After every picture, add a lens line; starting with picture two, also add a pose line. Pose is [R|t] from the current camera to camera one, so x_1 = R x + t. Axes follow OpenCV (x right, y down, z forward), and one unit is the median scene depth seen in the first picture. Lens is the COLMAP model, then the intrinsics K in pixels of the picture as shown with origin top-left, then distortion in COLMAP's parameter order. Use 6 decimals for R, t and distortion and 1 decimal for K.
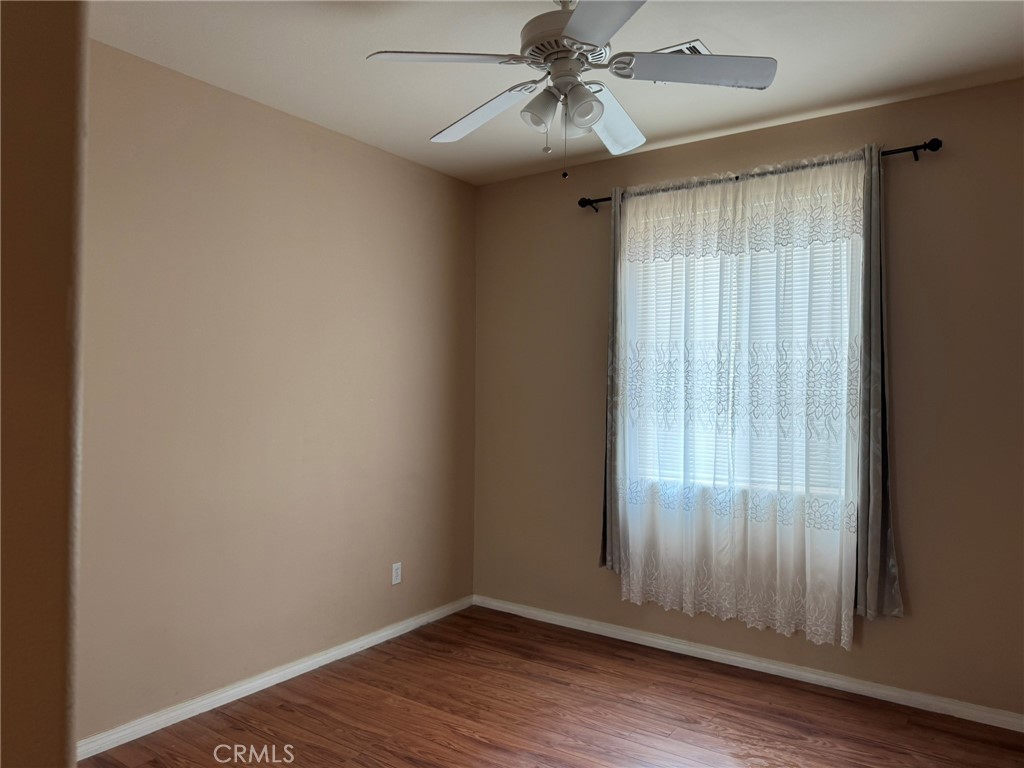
lens RADIAL K [[718.4, 0, 514.6], [0, 718.4, 376.2], [0, 0, 1]] dist [0.047884, -0.060774]
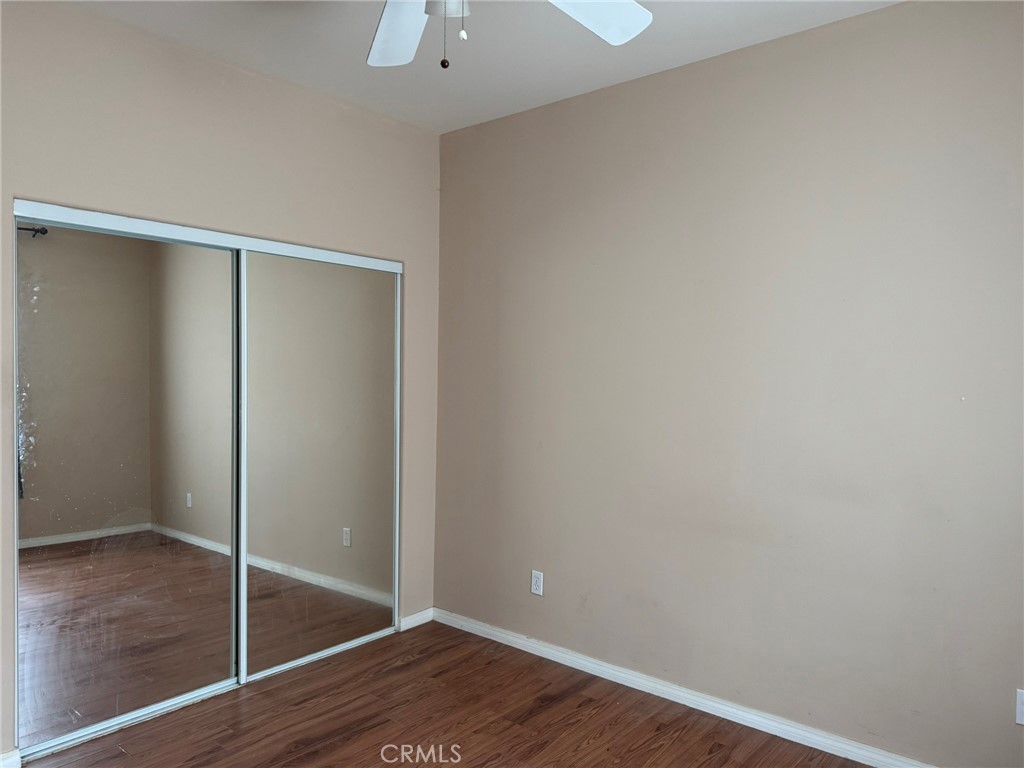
lens RADIAL K [[718.4, 0, 514.6], [0, 718.4, 376.2], [0, 0, 1]] dist [0.047884, -0.060774]
pose [[-0.109258, -0.019363, -0.993825, 0.604000], [0.011494, 0.999719, -0.020741, 0.033463], [0.993947, -0.013689, -0.109005, 0.906155]]
